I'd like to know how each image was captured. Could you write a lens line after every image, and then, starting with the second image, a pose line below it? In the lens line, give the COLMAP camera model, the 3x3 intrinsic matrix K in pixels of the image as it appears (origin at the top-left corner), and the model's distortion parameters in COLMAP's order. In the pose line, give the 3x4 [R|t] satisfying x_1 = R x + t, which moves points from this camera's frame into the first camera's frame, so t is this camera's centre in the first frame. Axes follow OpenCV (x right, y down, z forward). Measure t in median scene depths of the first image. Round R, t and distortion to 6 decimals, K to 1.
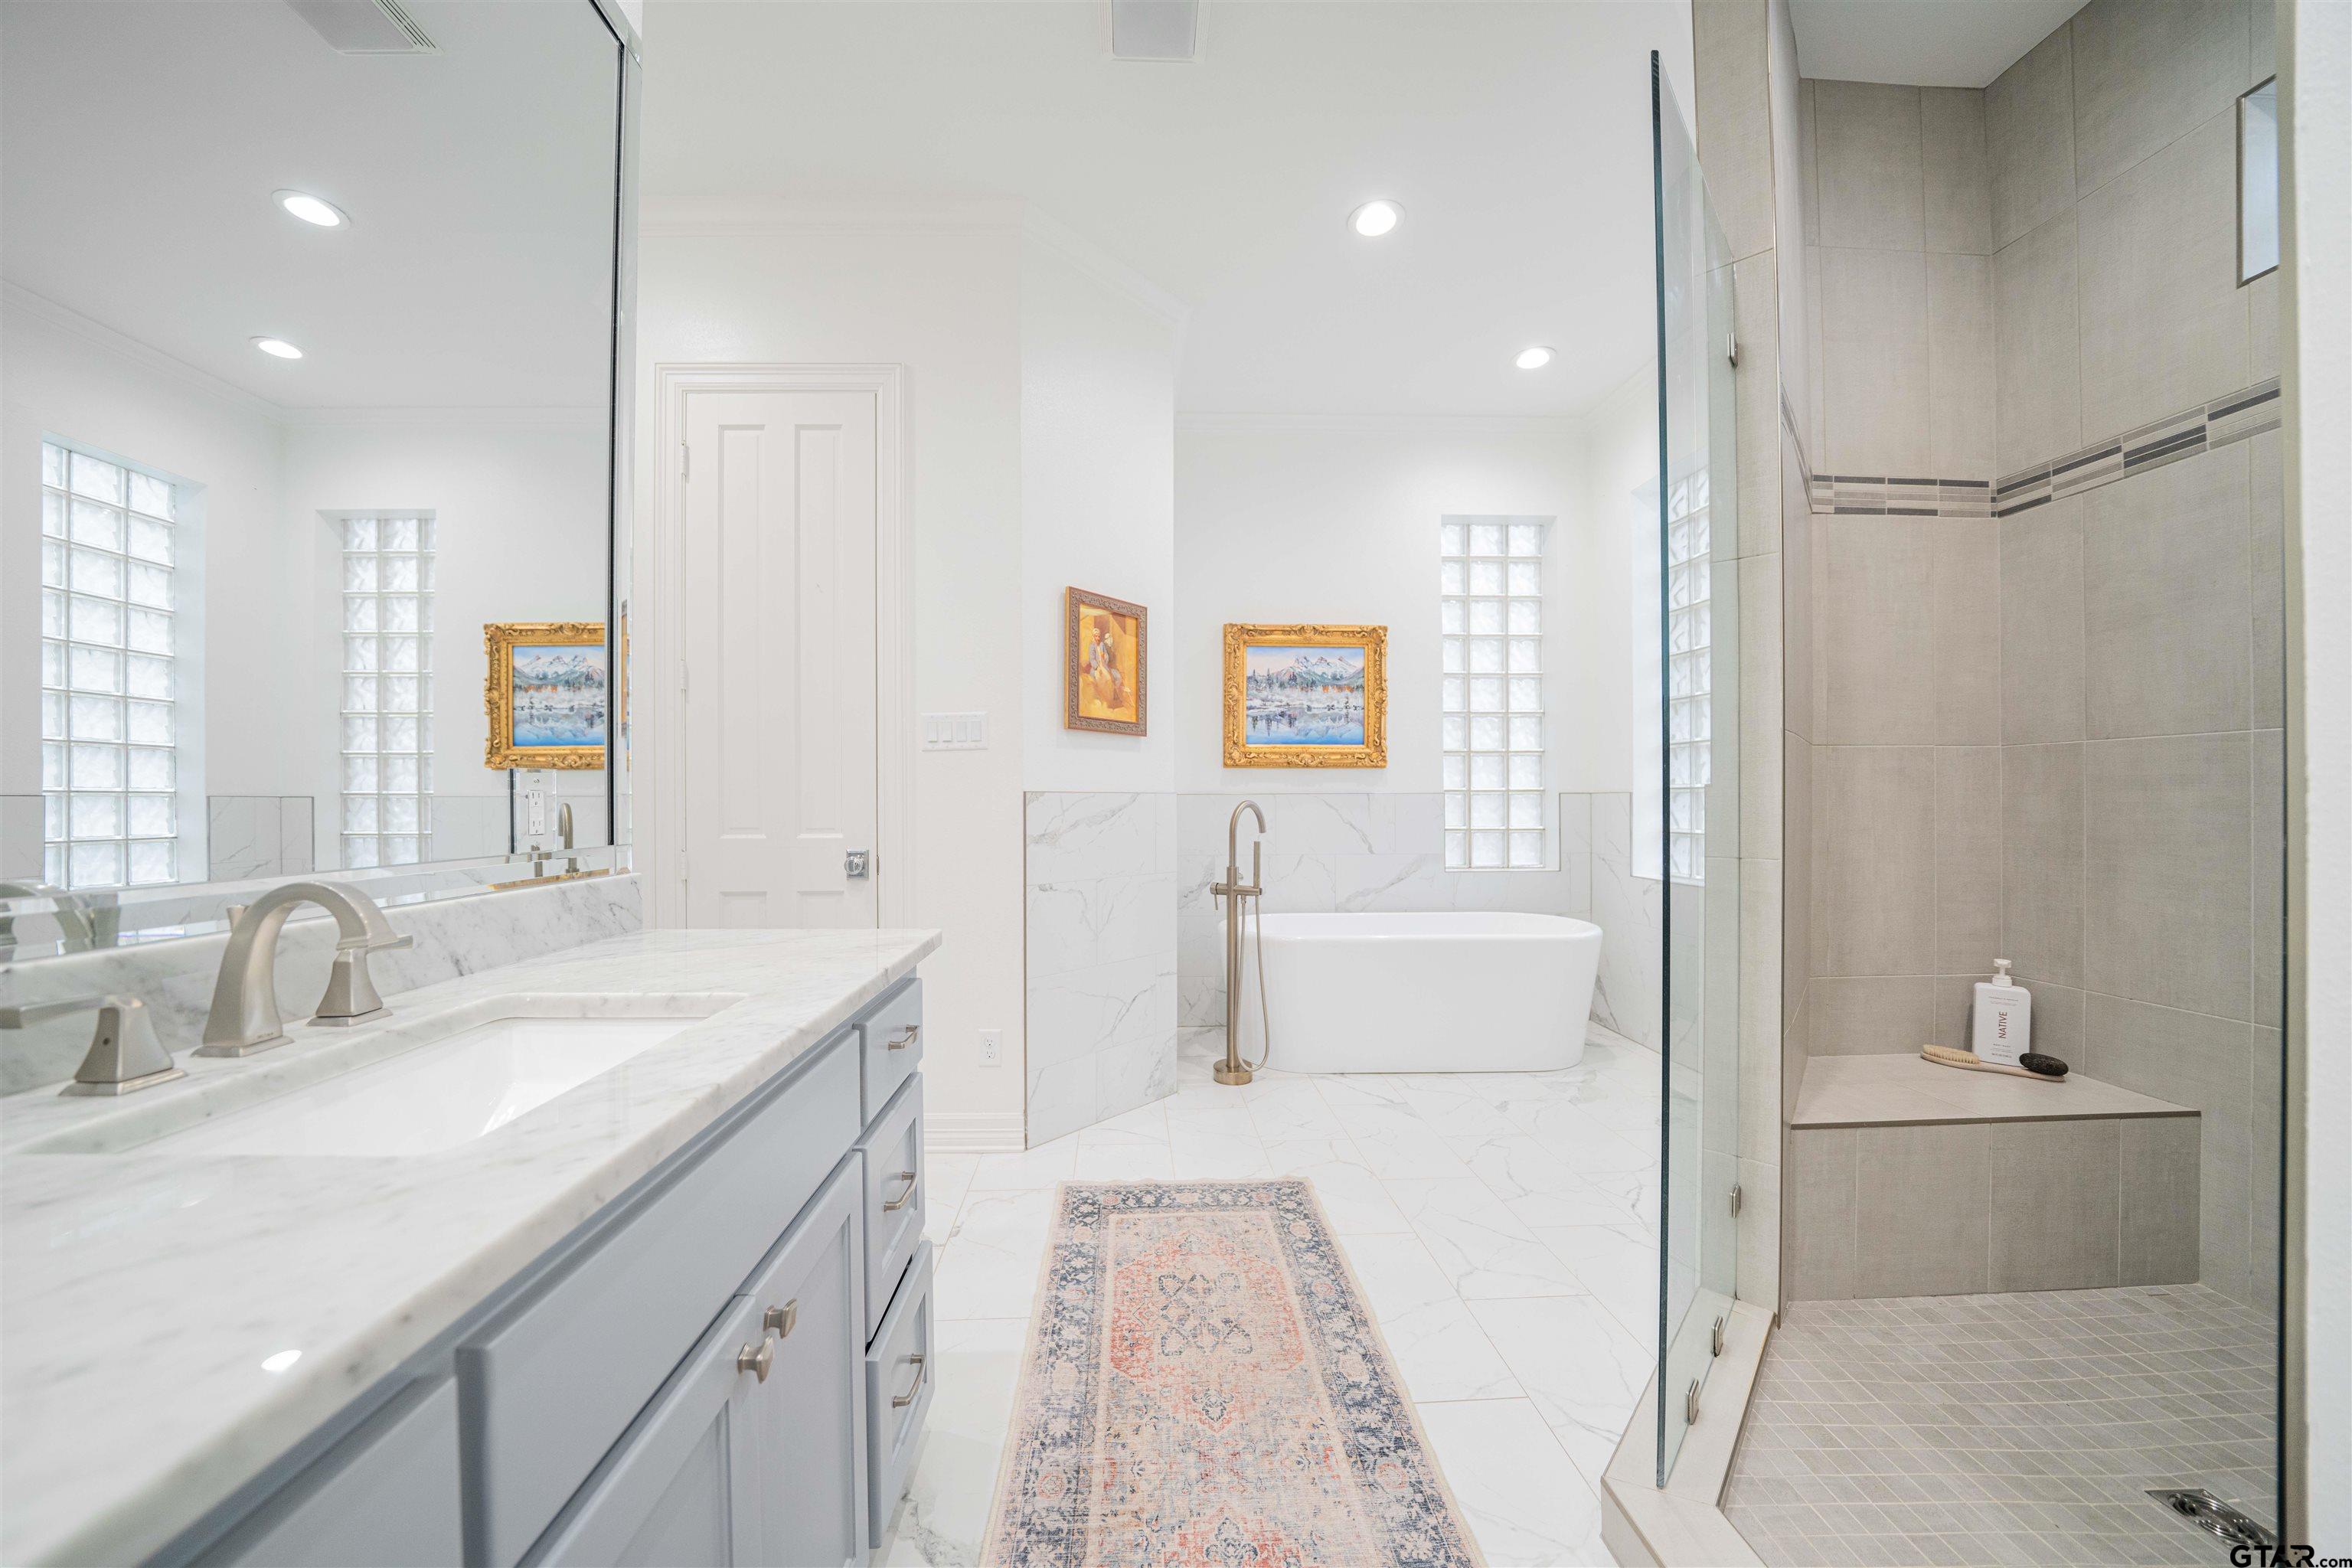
lens RADIAL K [[837.5, 0, 1189.7], [0, 837.5, 788.2], [0, 0, 1]] dist [0.000054, -0.000009]
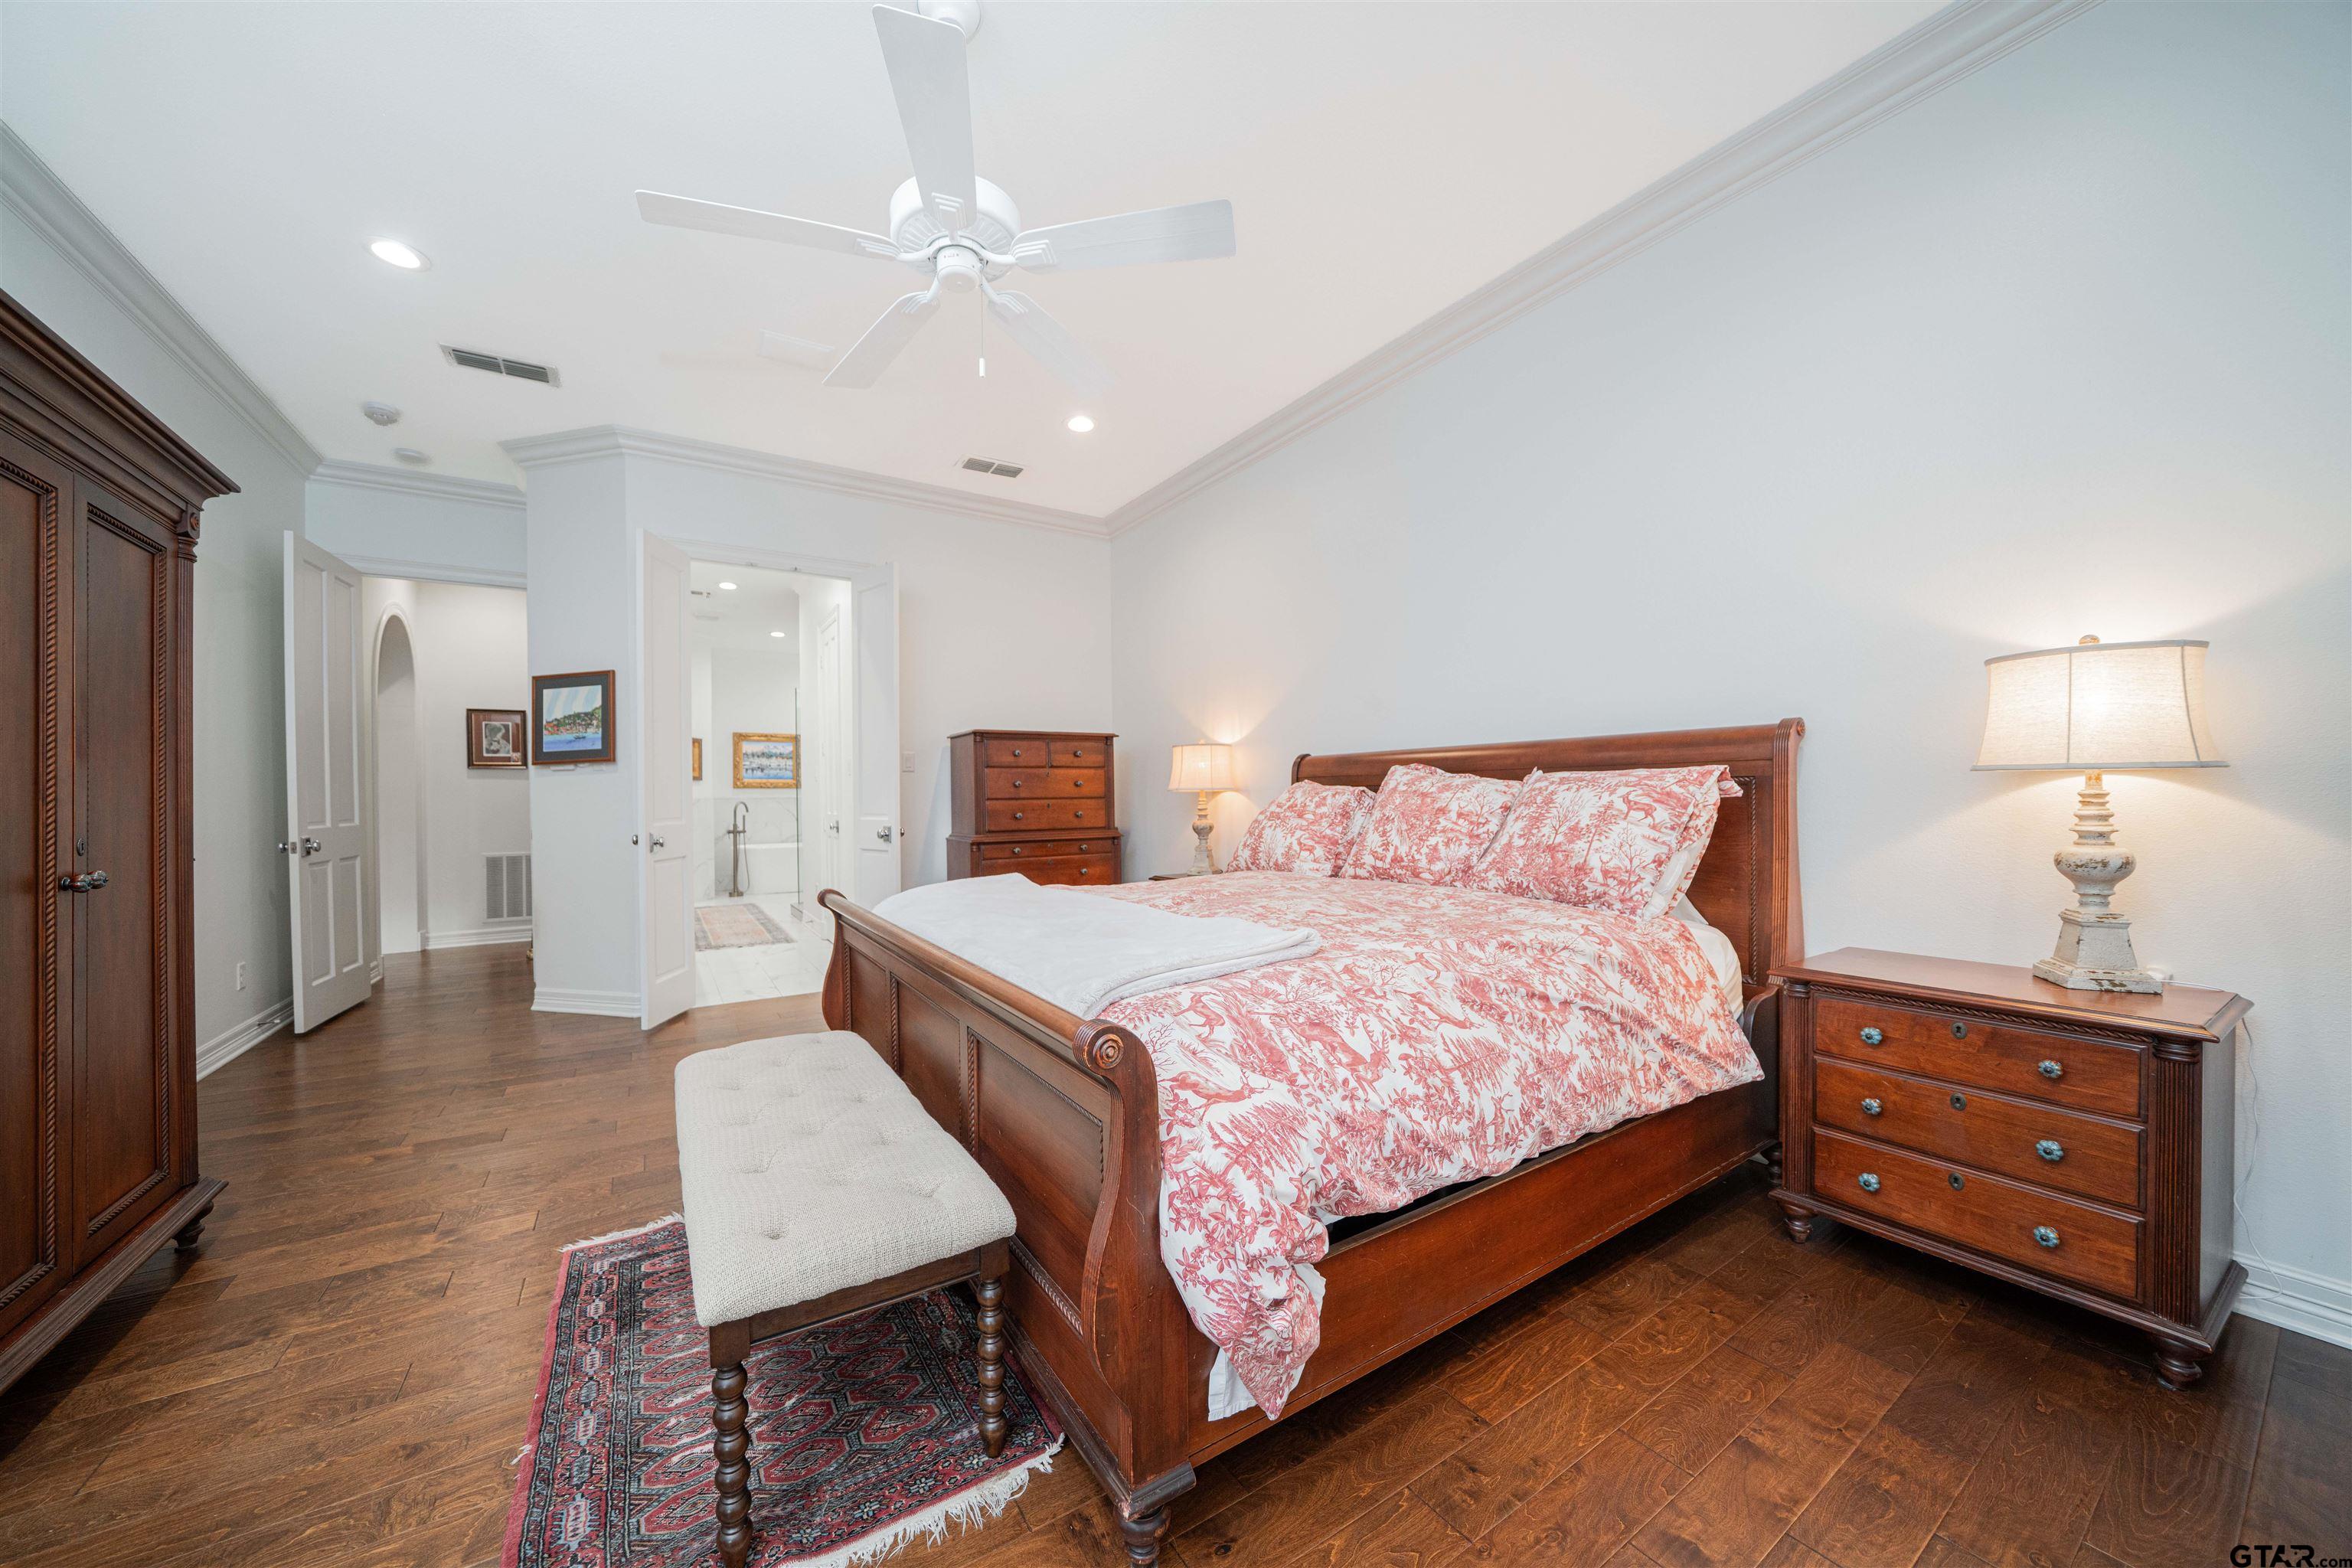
lens RADIAL K [[837.5, 0, 1175.9], [0, 837.5, 794.6], [0, 0, 1]] dist [0.000054, -0.000009]
pose [[0.883202, -0.014274, 0.468776, 0.035577], [0.012295, 0.999898, 0.007282, -0.008174], [-0.468832, -0.000668, 0.883287, -1.906525]]
